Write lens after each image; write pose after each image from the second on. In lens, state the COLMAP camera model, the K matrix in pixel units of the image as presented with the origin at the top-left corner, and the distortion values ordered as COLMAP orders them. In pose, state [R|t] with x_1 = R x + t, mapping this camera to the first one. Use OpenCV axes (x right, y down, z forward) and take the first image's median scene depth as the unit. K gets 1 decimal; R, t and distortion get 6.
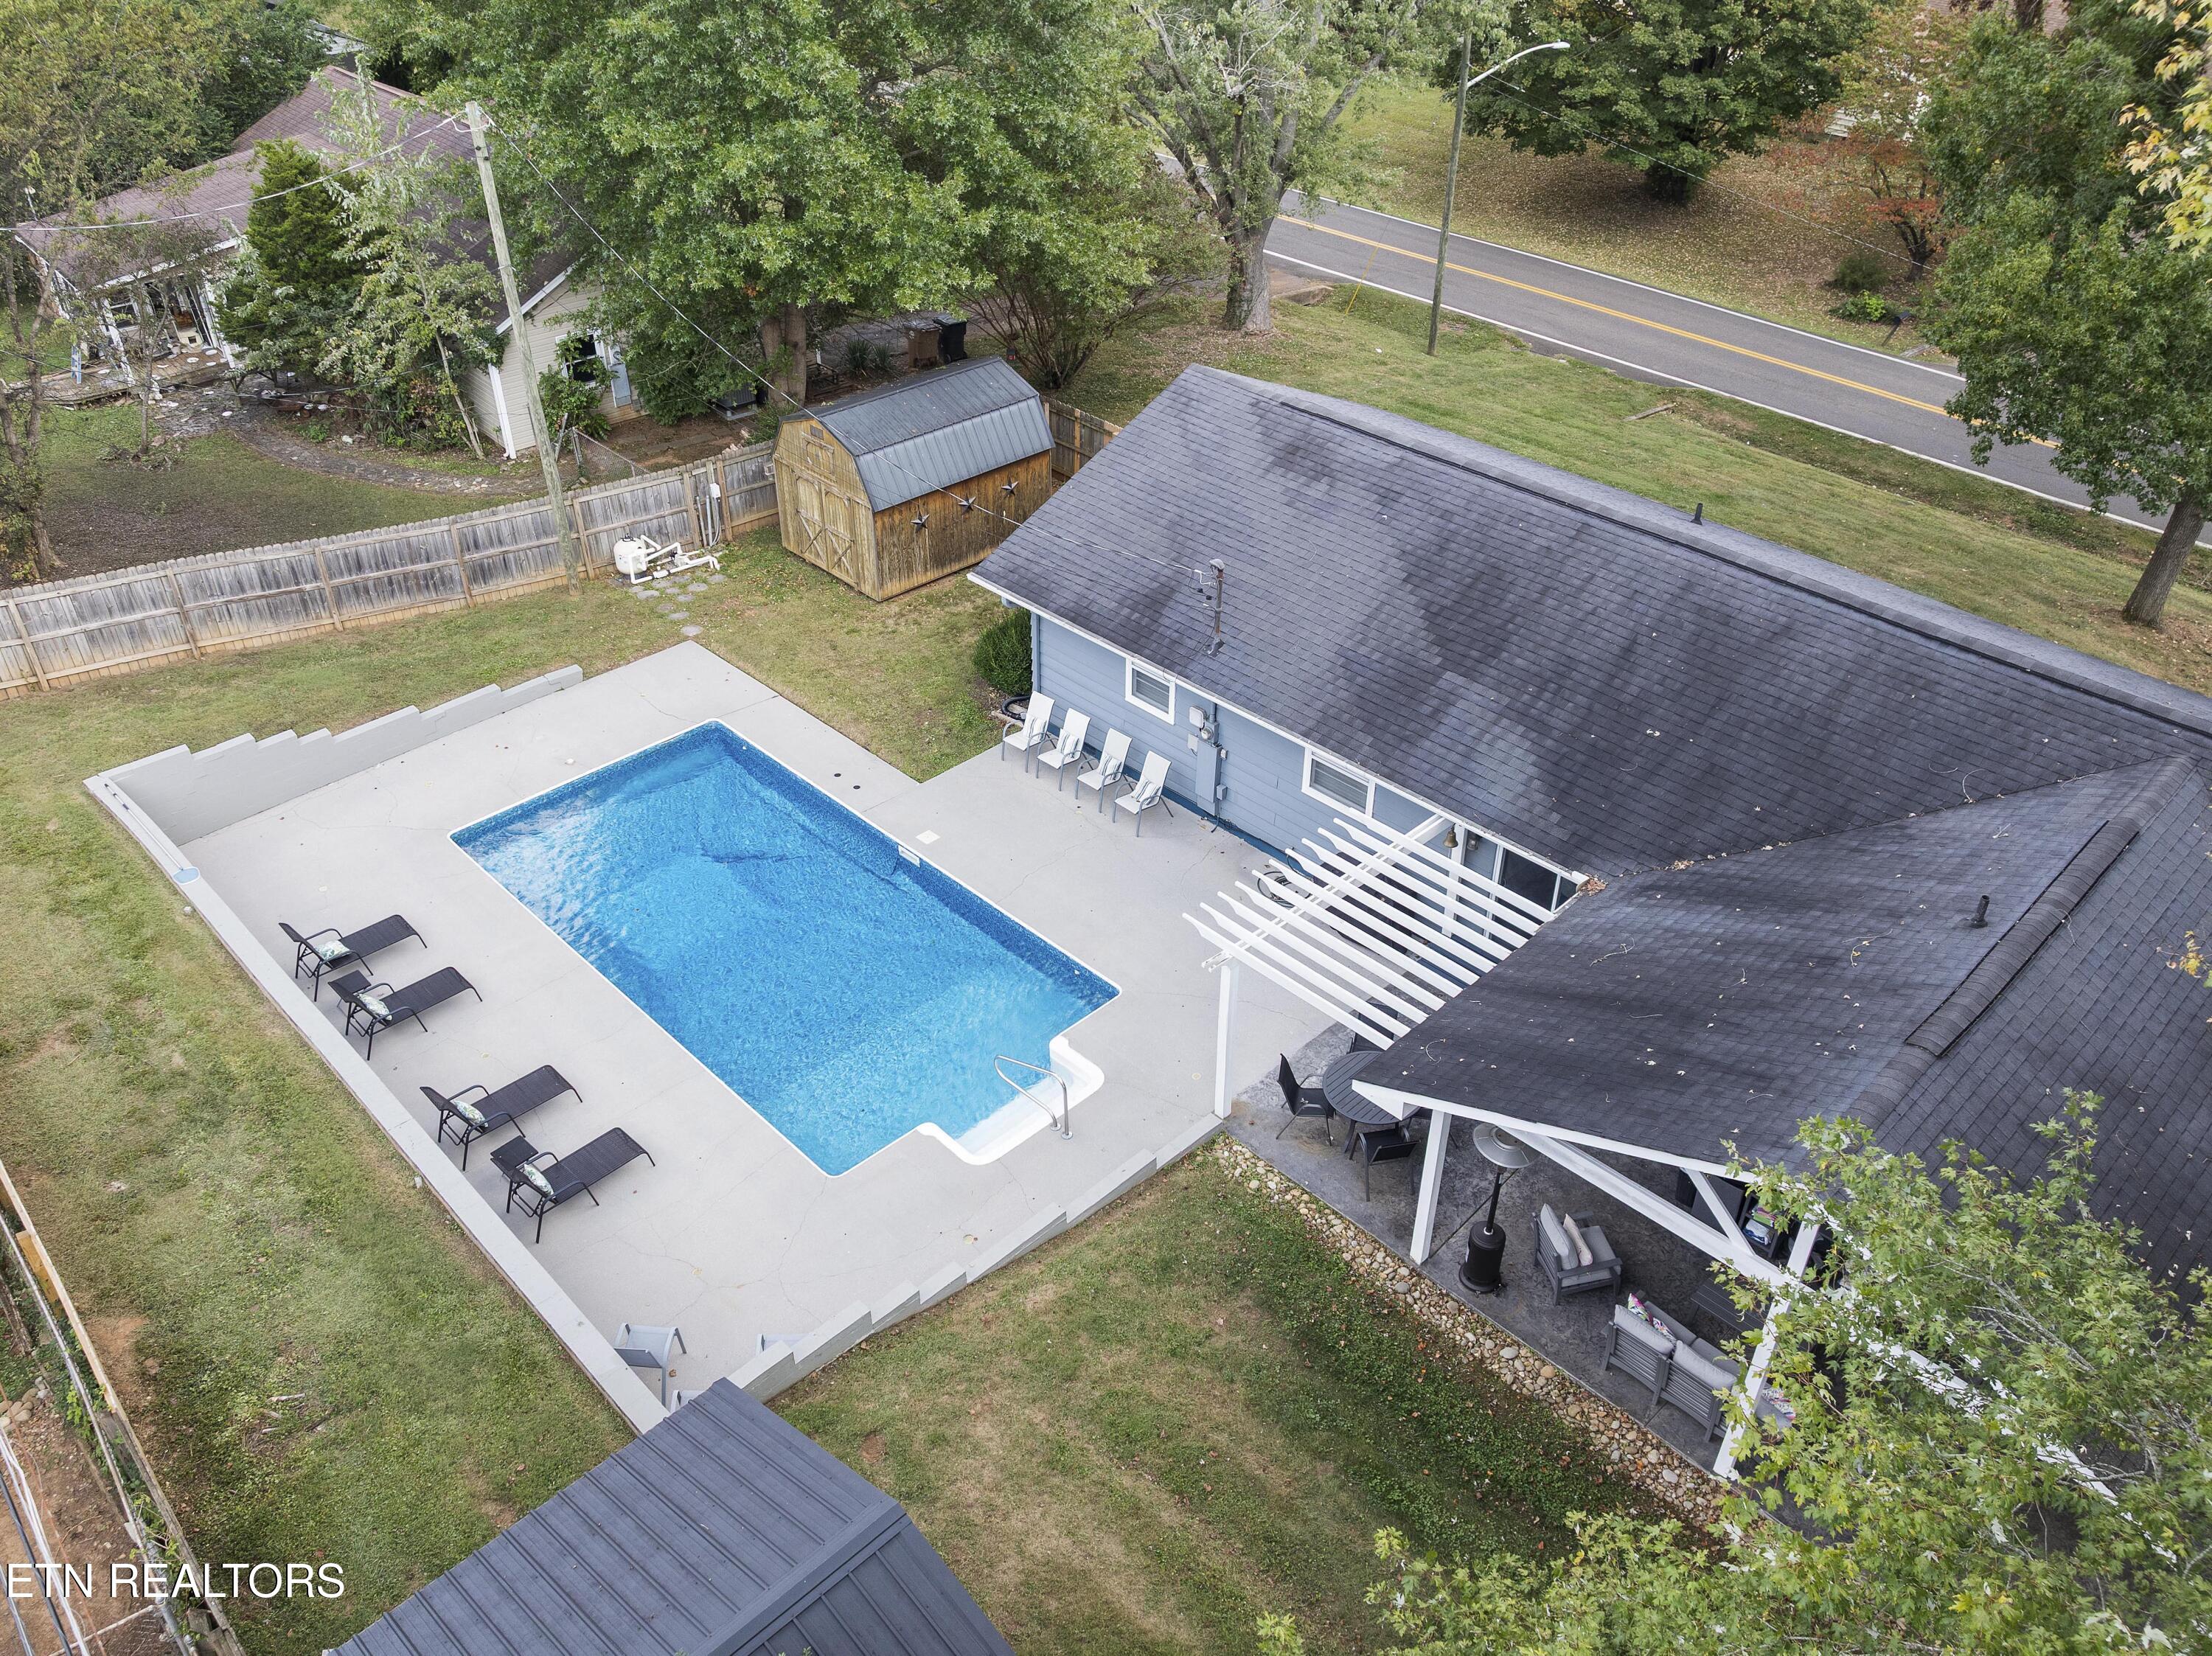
lens RADIAL K [[1692.6, 0, 1197.6], [0, 1692.6, 781.3], [0, 0, 1]] dist [-0.041902, -0.000170]
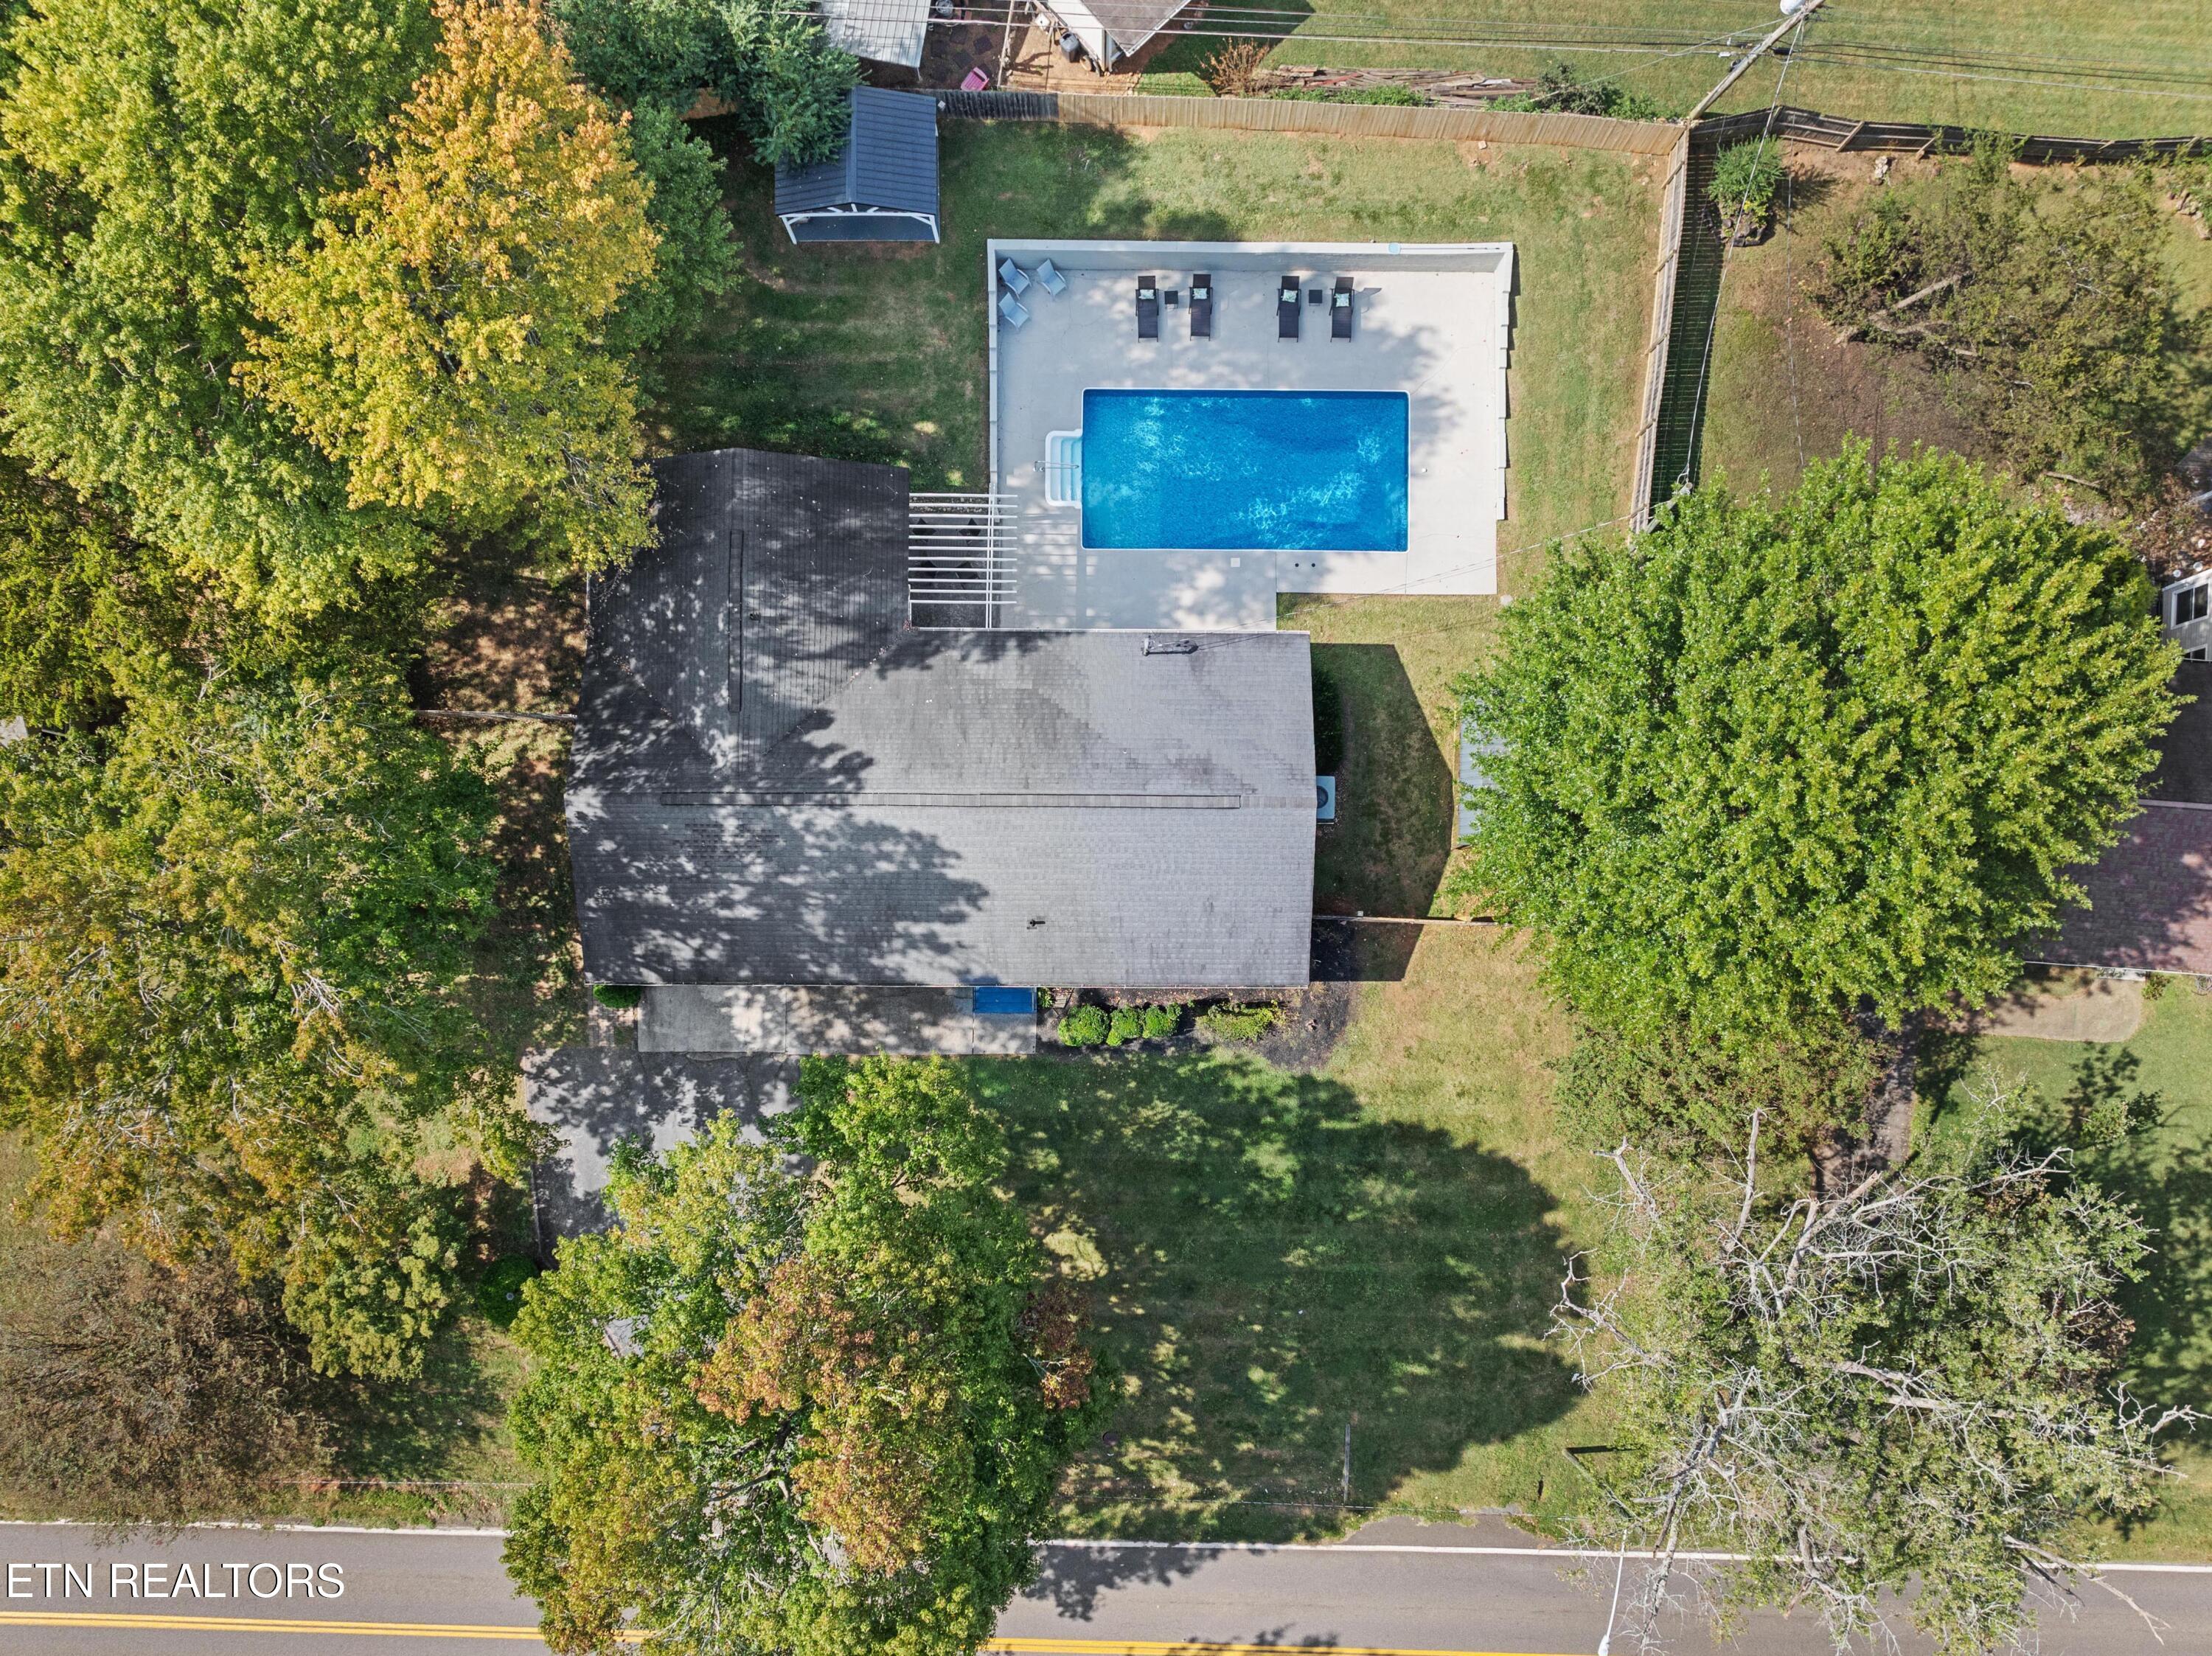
lens RADIAL K [[1599.1, 0, 1115.9], [0, 1599.1, 877.7], [0, 0, 1]] dist [-0.001808, -0.077020]
pose [[-0.729102, 0.683120, -0.041917, 0.335902], [-0.403985, -0.380123, 0.832047, -1.961130], [0.552455, 0.623581, 0.553119, 0.148520]]
